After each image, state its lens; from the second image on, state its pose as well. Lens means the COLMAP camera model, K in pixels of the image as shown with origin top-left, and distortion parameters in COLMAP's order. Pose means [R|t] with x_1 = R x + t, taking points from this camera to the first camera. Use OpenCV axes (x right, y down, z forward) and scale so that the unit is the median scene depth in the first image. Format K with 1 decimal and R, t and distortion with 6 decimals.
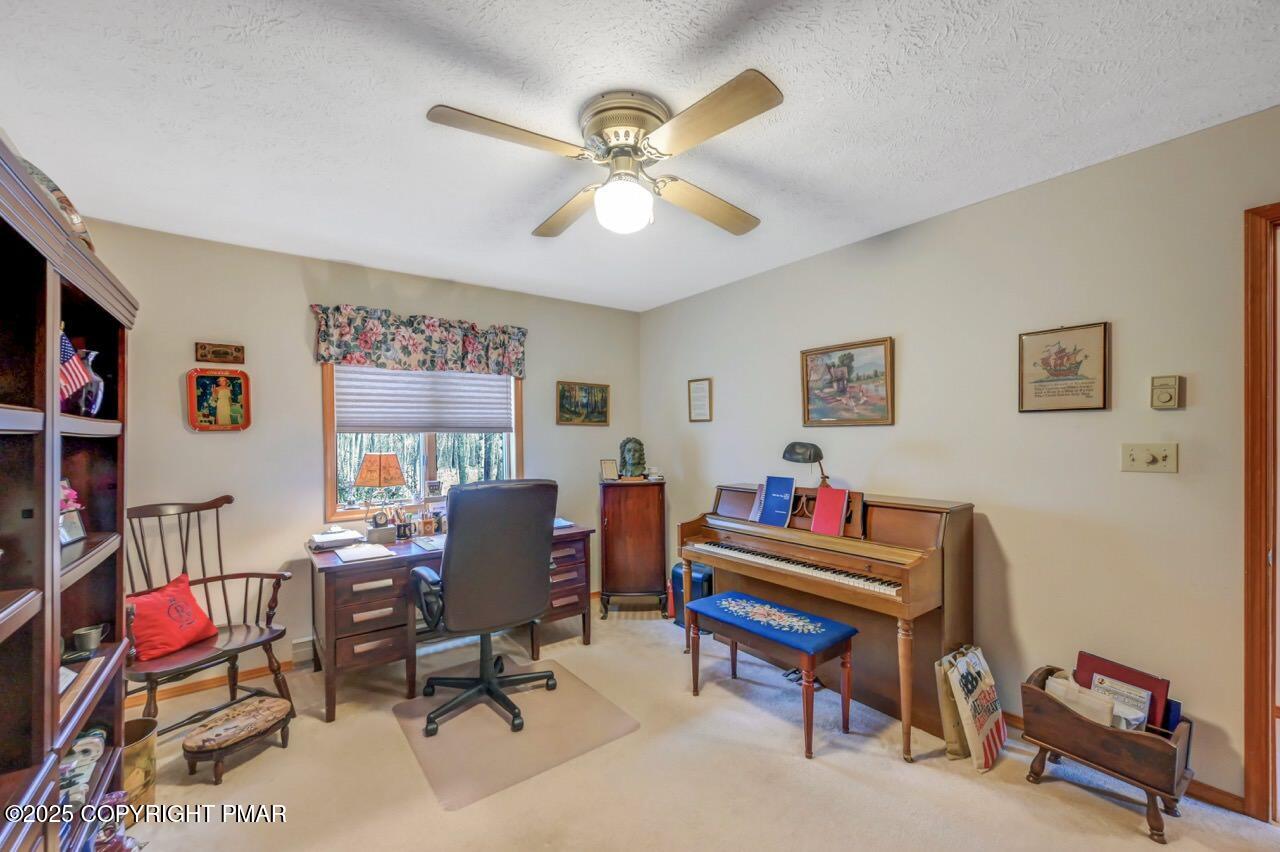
lens RADIAL K [[511.4, 0, 638.8], [0, 511.4, 440.8], [0, 0, 1]] dist [0.000303, 0.000106]
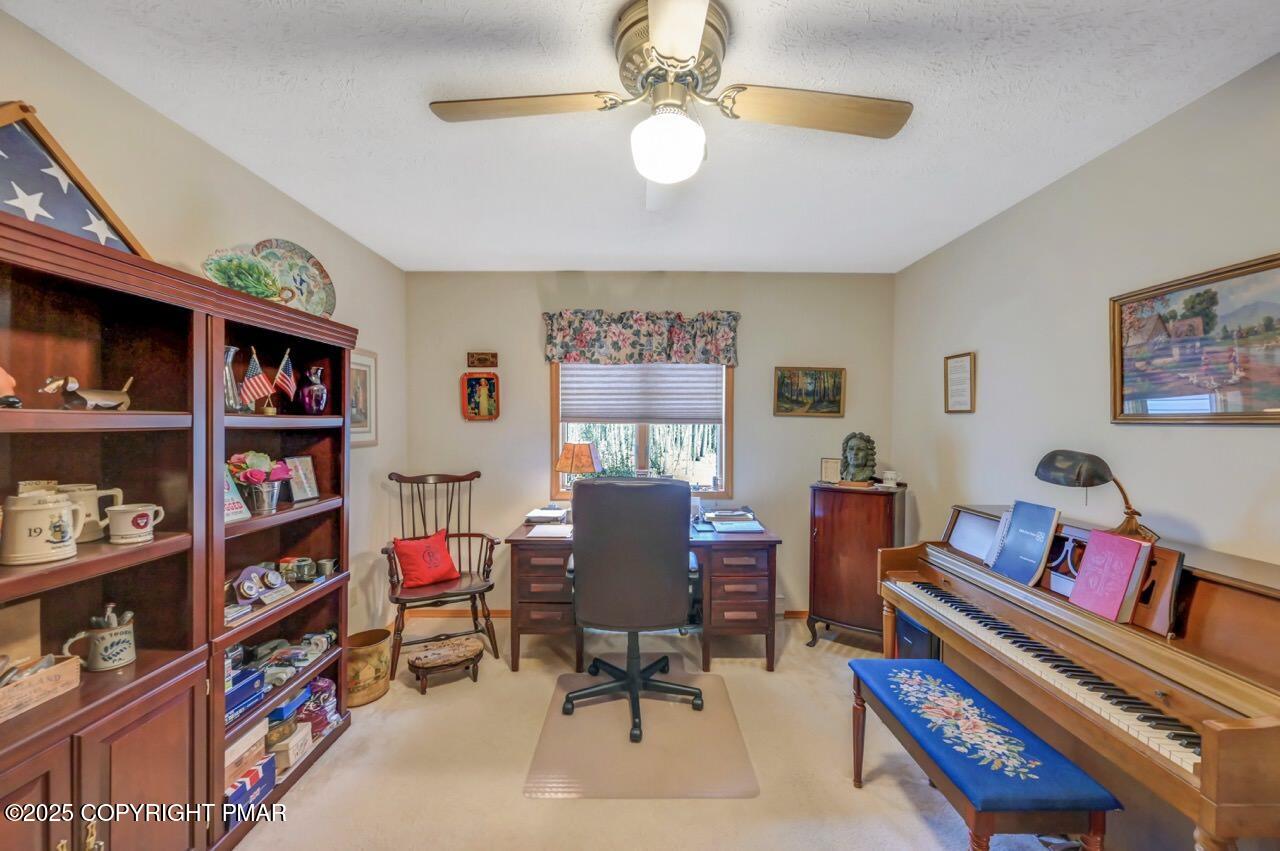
lens RADIAL K [[508.5, 0, 640.6], [0, 508.5, 436.7], [0, 0, 1]] dist [-0.001286, 0.000063]
pose [[0.802397, 0.031017, -0.595984, 0.226948], [-0.019641, 0.999480, 0.025572, -0.016357], [0.596468, -0.008813, 0.802589, 0.183240]]
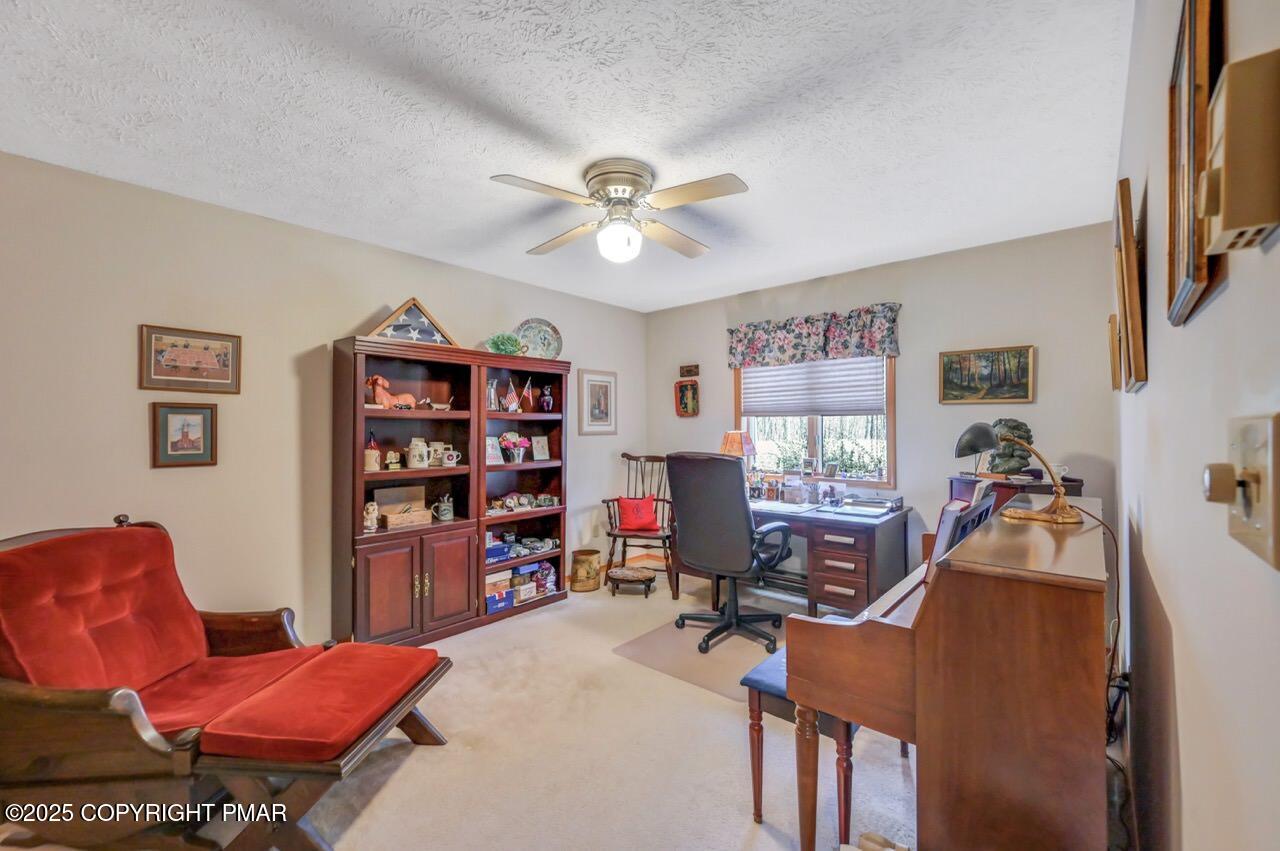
lens RADIAL K [[510.6, 0, 643.8], [0, 510.6, 426.8], [0, 0, 1]] dist [-0.002382, -0.000066]
pose [[0.215647, 0.006691, -0.976448, 0.686228], [-0.005734, 0.999968, 0.005586, 0.004542], [0.976455, 0.004394, 0.215679, 0.422119]]
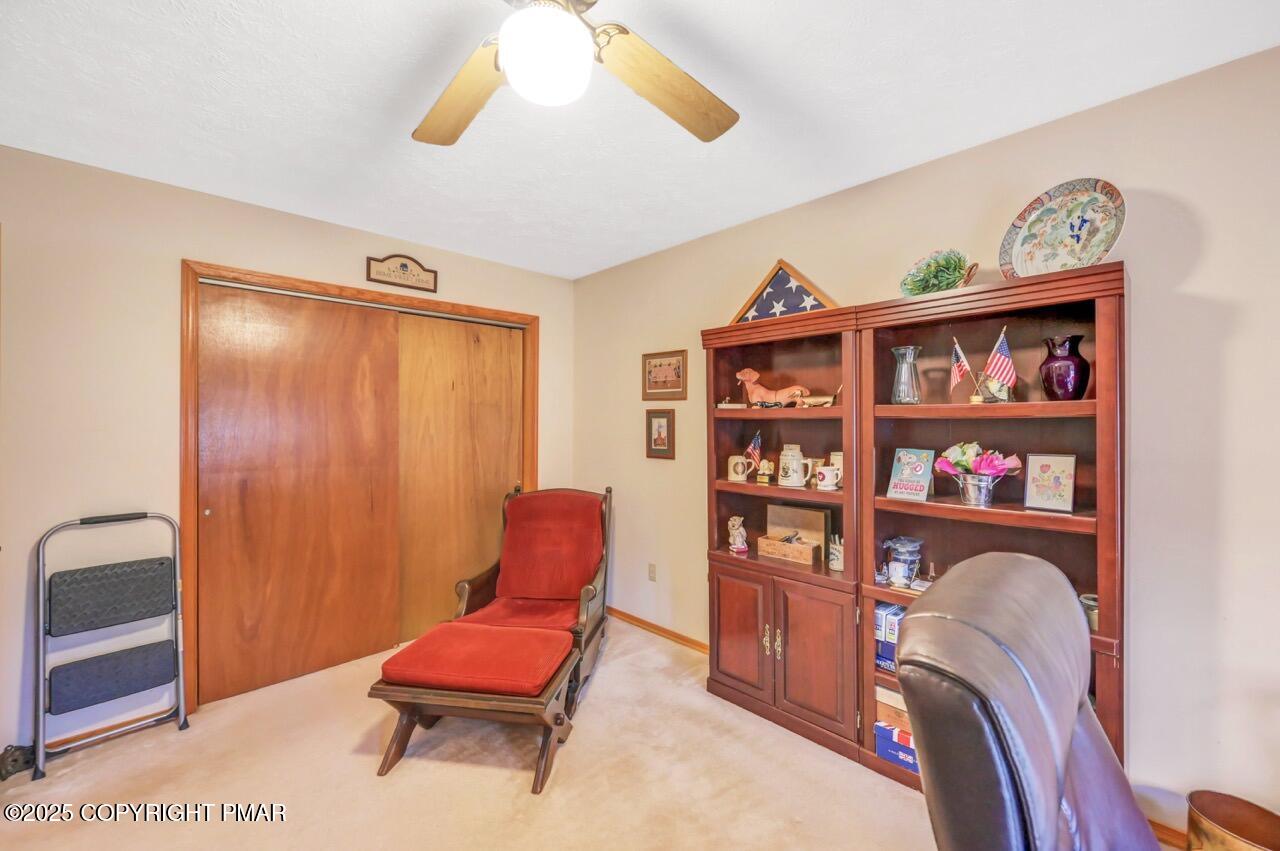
lens RADIAL K [[507.4, 0, 649.2], [0, 507.4, 420.5], [0, 0, 1]] dist [0.000177, 0.000059]
pose [[-0.988345, 0.011805, -0.151771, -0.029933], [0.010945, 0.999919, 0.006502, -0.007637], [0.151835, 0.004765, -0.988394, 0.879919]]
